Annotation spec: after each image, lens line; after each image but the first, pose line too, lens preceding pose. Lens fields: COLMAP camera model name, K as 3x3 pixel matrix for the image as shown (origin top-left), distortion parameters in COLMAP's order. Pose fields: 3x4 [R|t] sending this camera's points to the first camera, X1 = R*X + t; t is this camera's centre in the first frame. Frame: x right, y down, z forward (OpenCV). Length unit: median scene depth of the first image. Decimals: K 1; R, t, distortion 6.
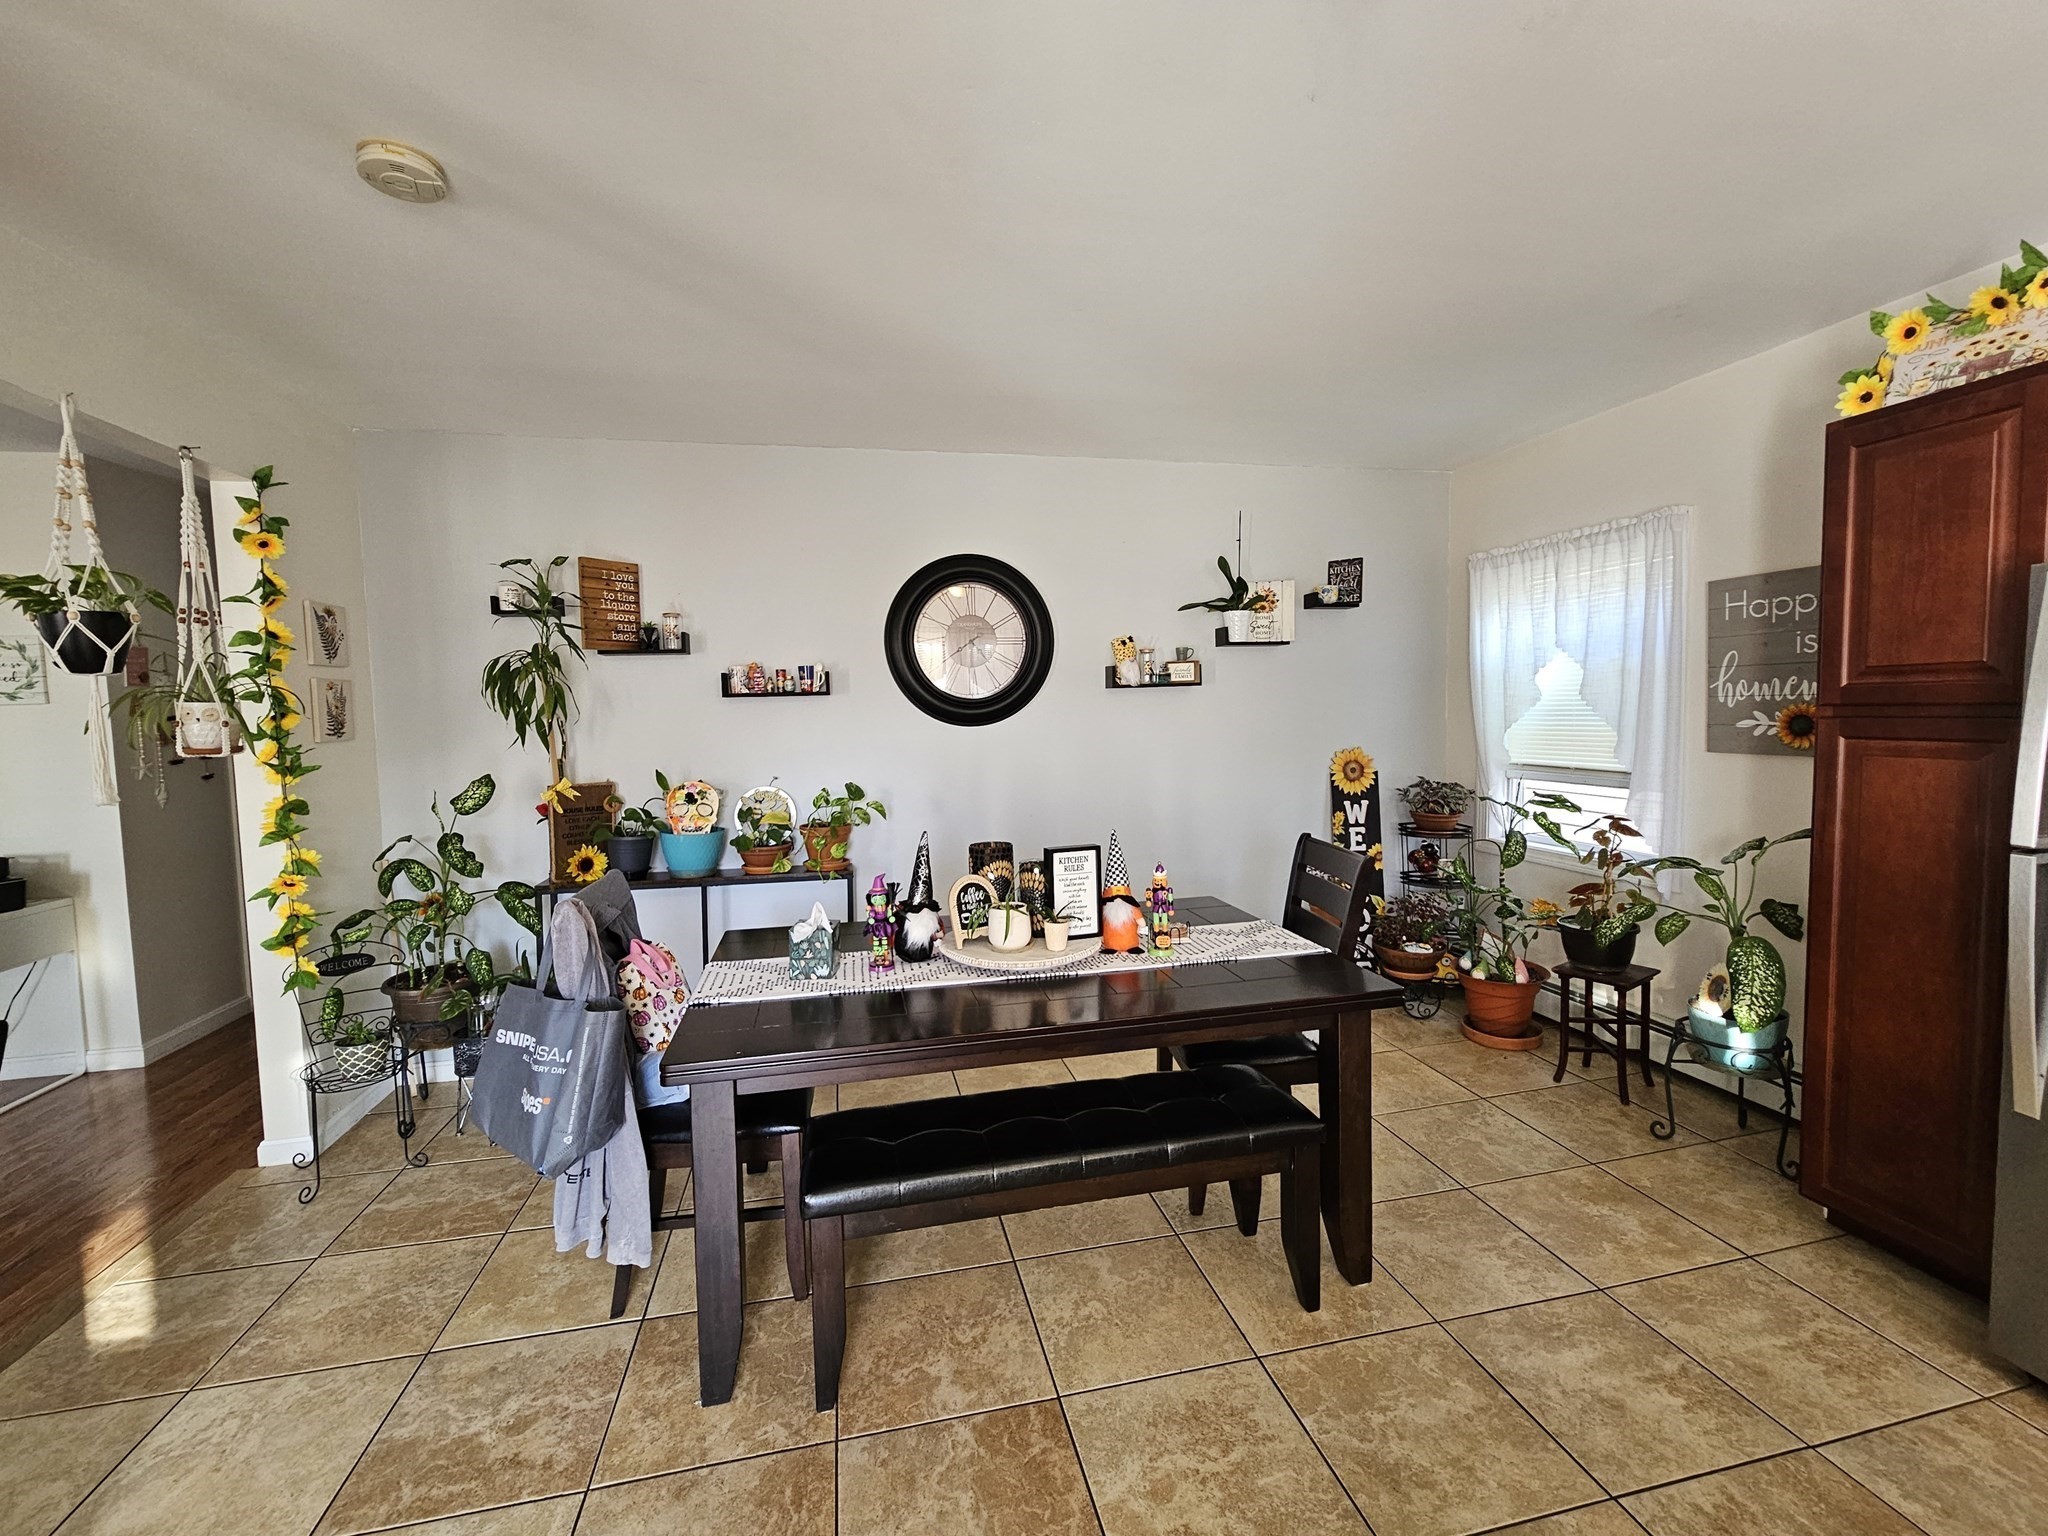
lens RADIAL K [[846.0, 0, 1016.5], [0, 846.0, 761.9], [0, 0, 1]] dist [-0.002356, 0.001646]
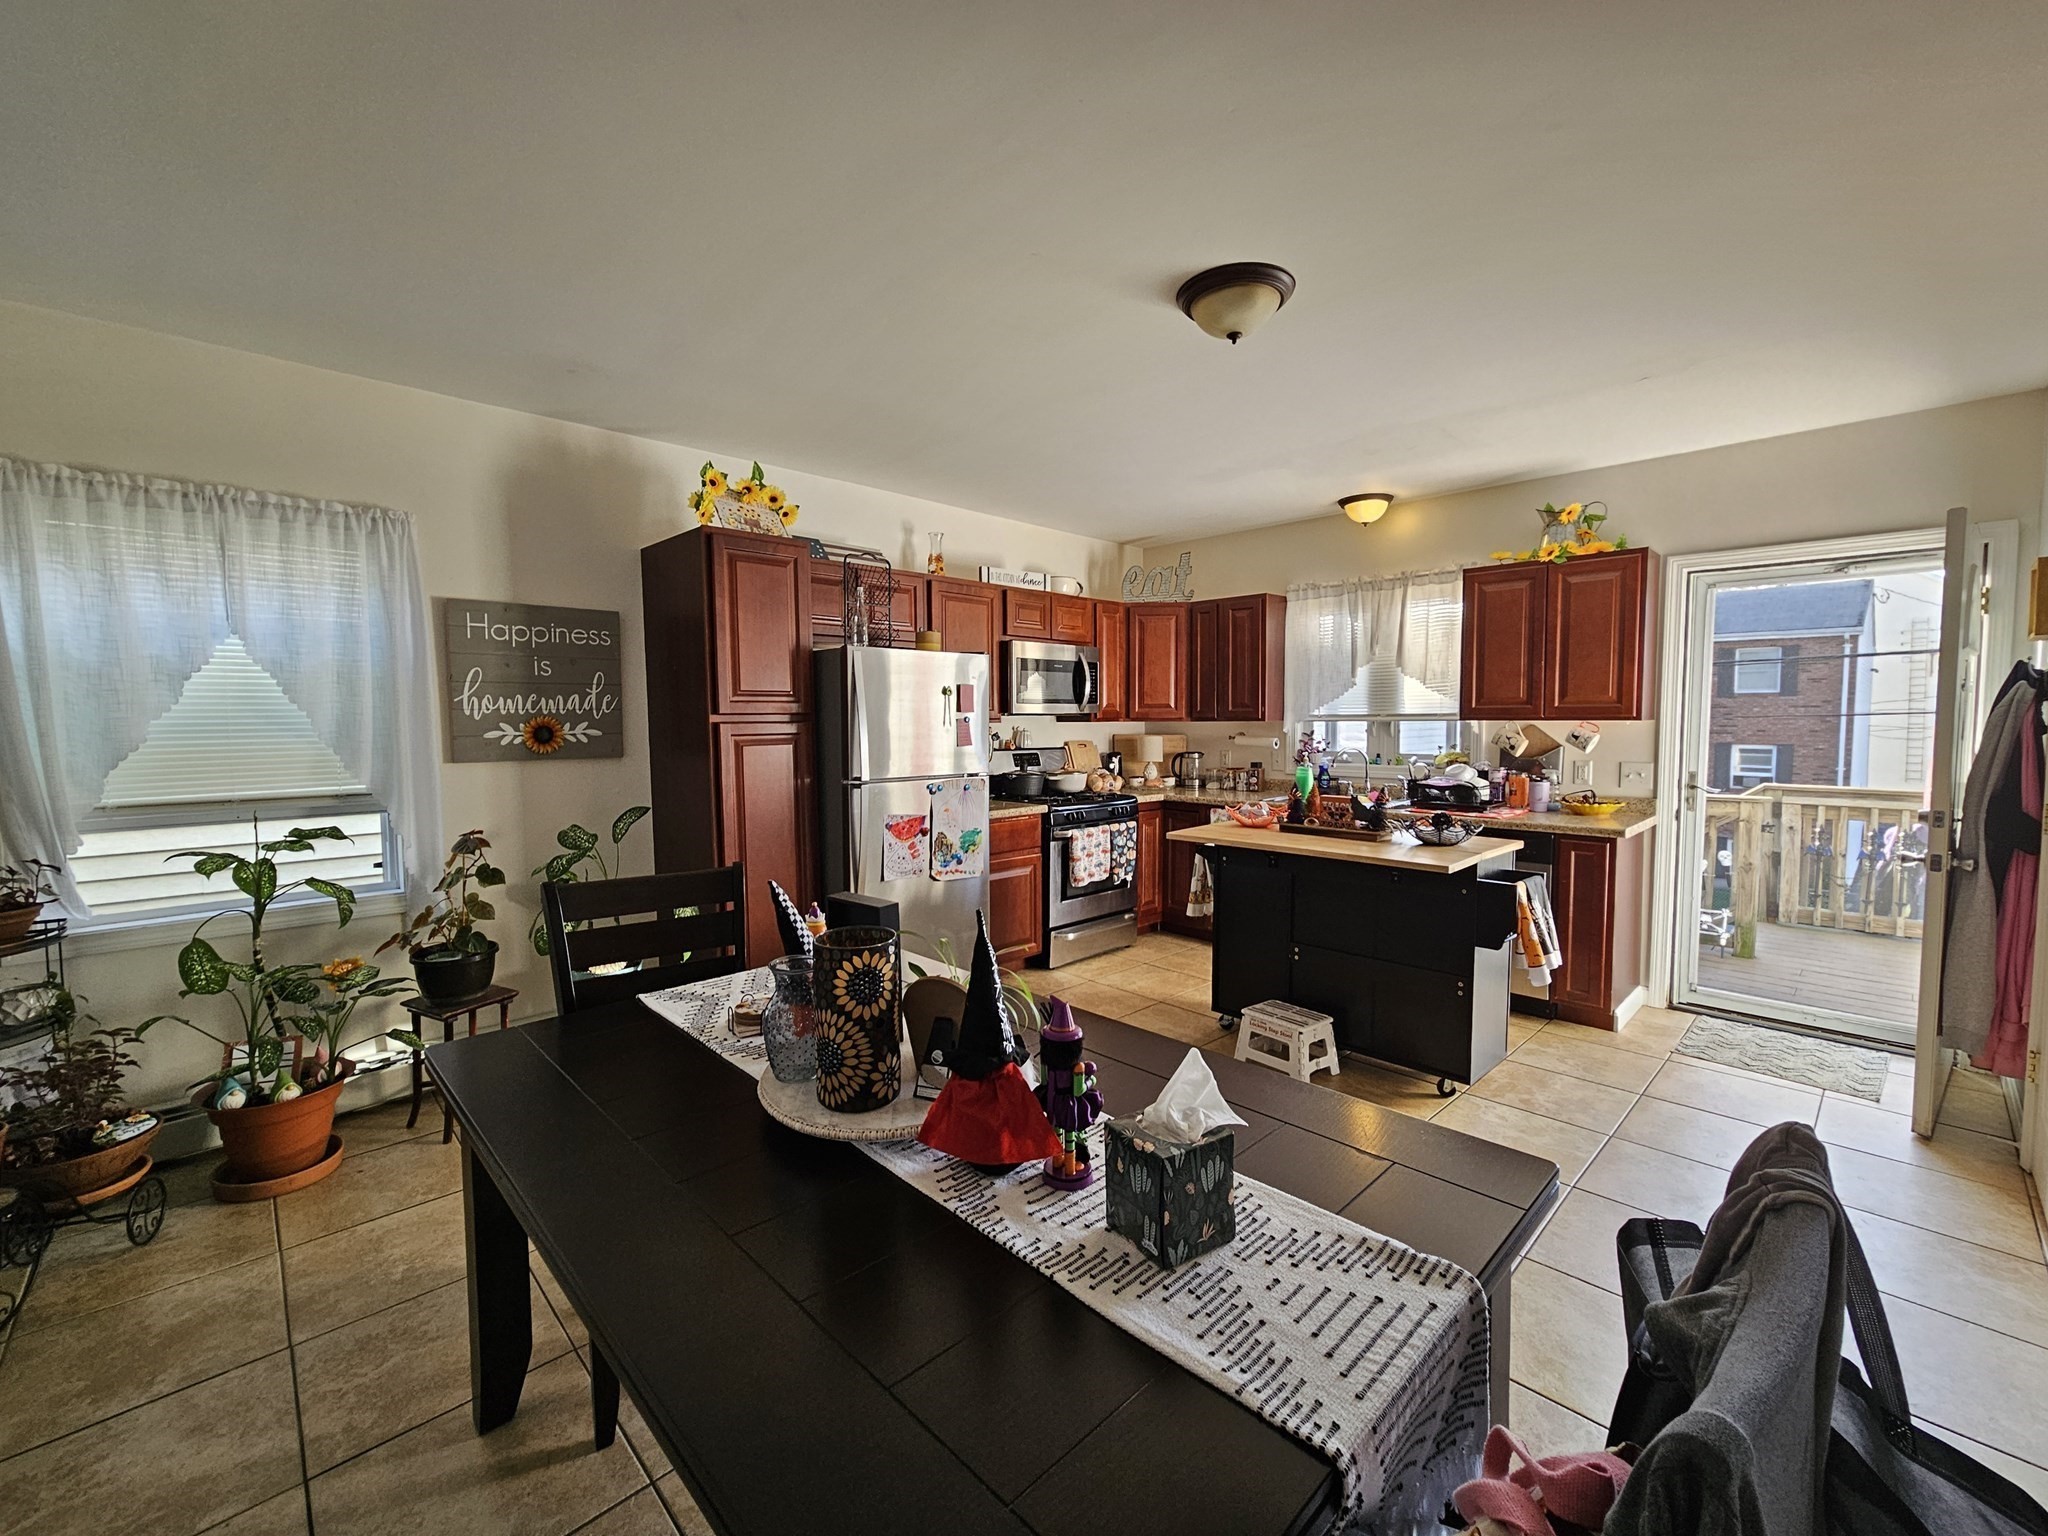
lens RADIAL K [[846.0, 0, 1026.6], [0, 846.0, 771.8], [0, 0, 1]] dist [-0.002356, 0.001646]
pose [[-0.532379, -0.022347, 0.846211, -0.475566], [0.075193, 0.994451, 0.073568, -0.027328], [-0.843160, 0.102795, -0.527745, 1.060701]]
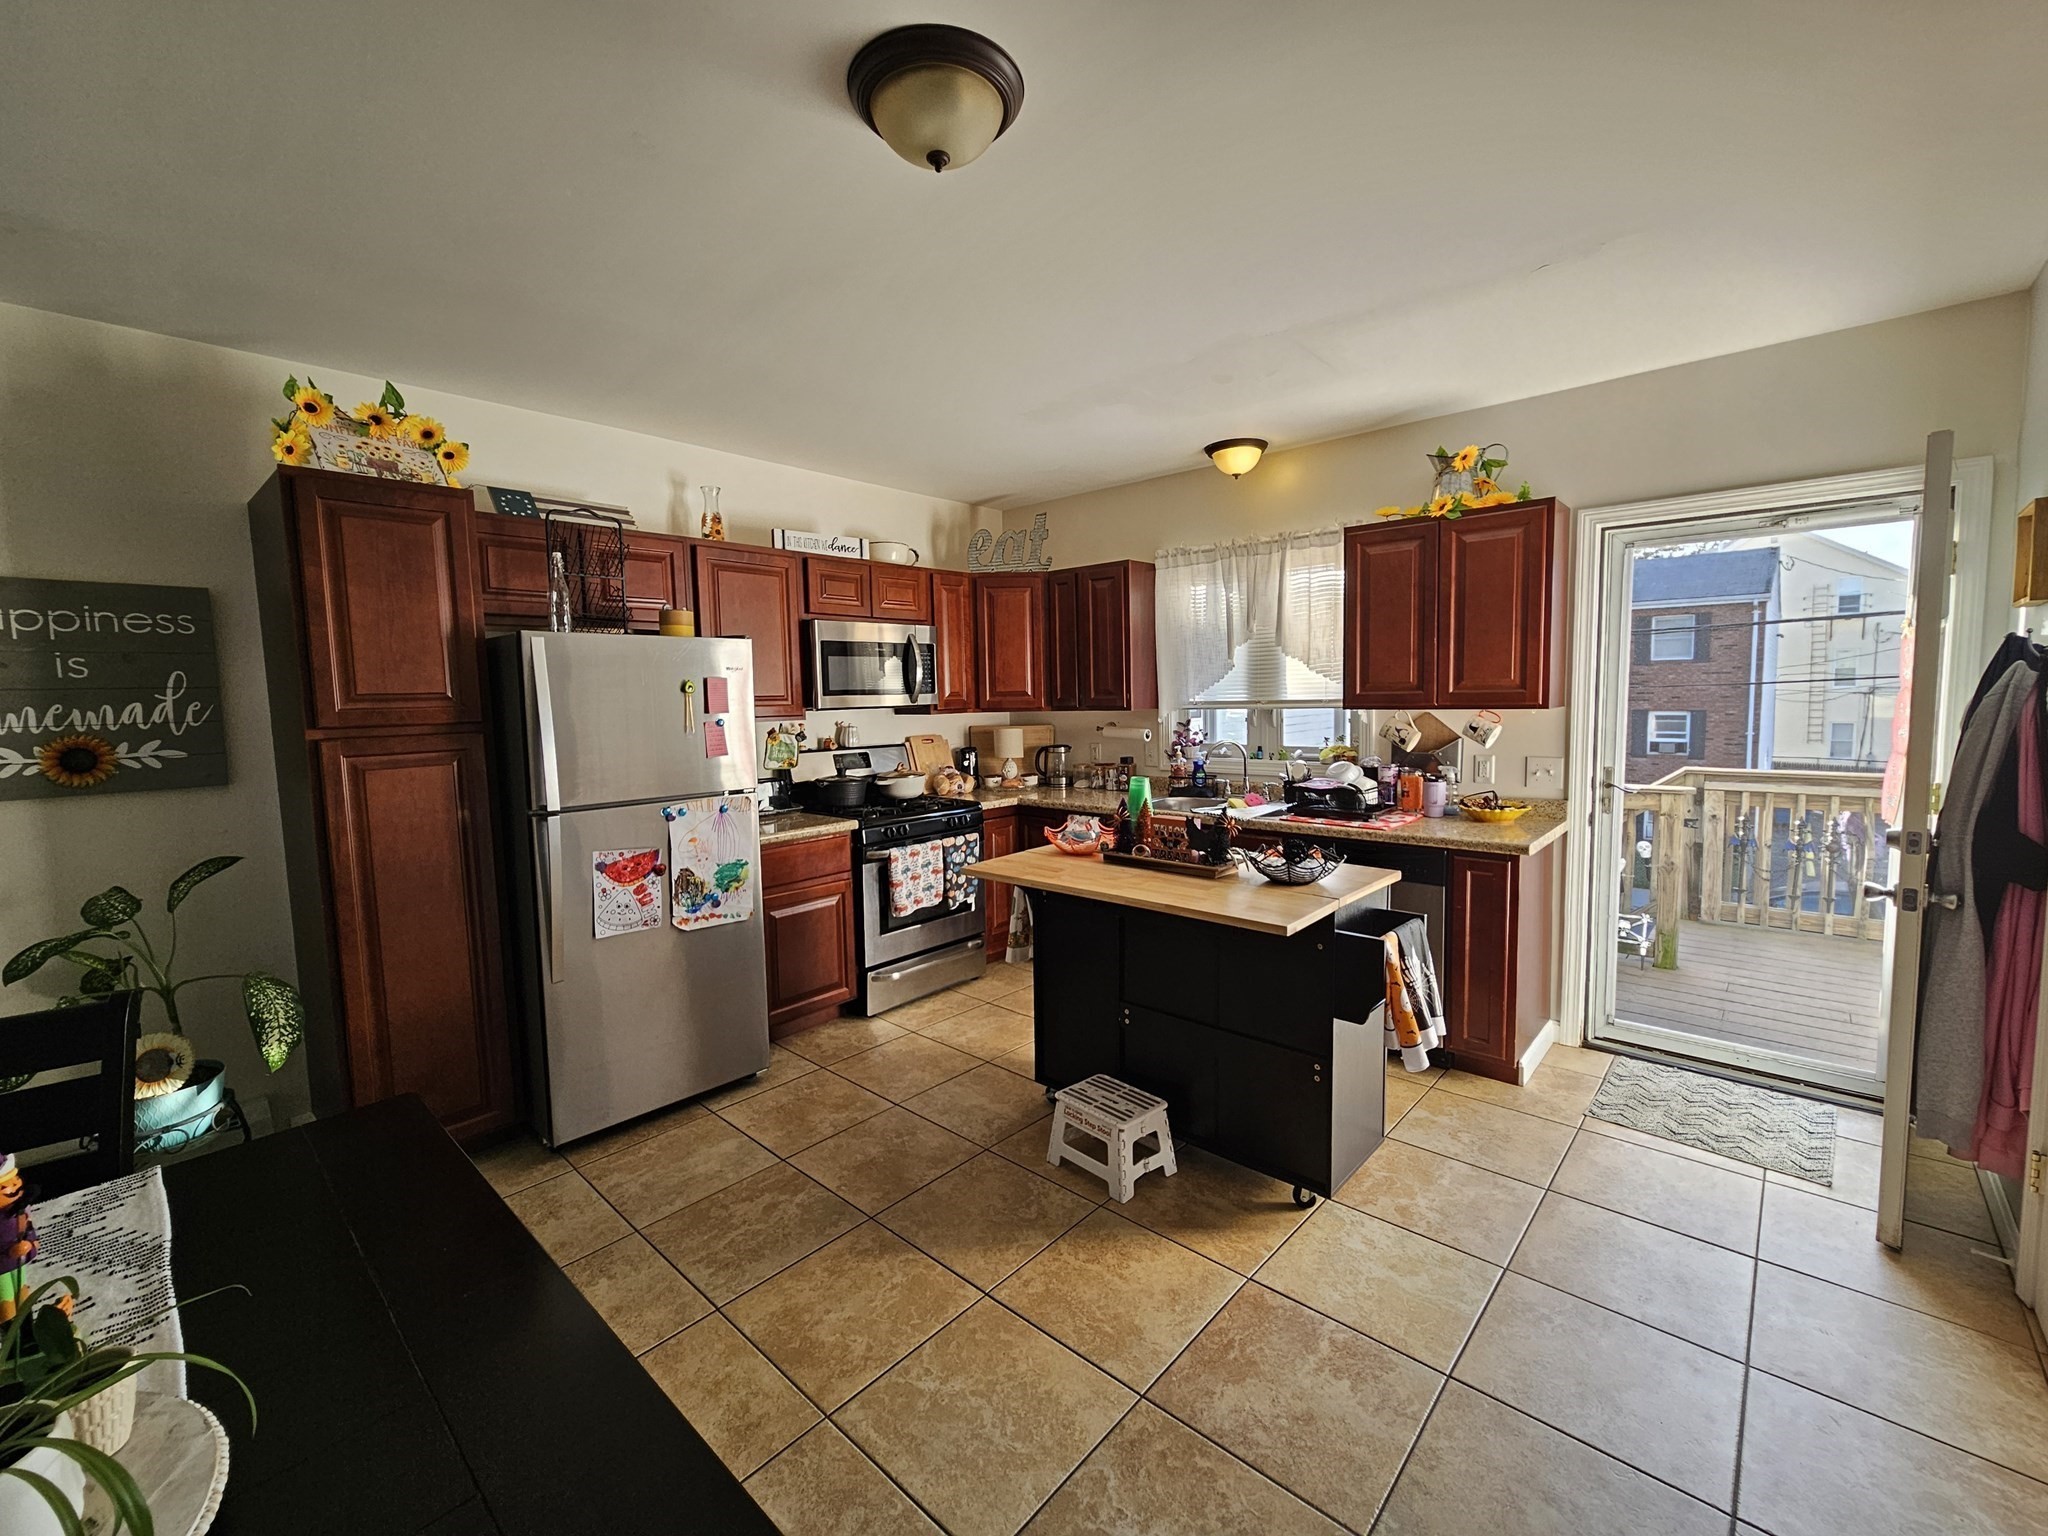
lens RADIAL K [[846.0, 0, 1025.5], [0, 846.0, 765.9], [0, 0, 1]] dist [-0.002356, 0.001646]
pose [[-0.583091, -0.028657, 0.811901, -0.356425], [0.091141, 0.990761, 0.100425, -0.036119], [-0.807278, 0.132555, -0.575092, 0.711893]]
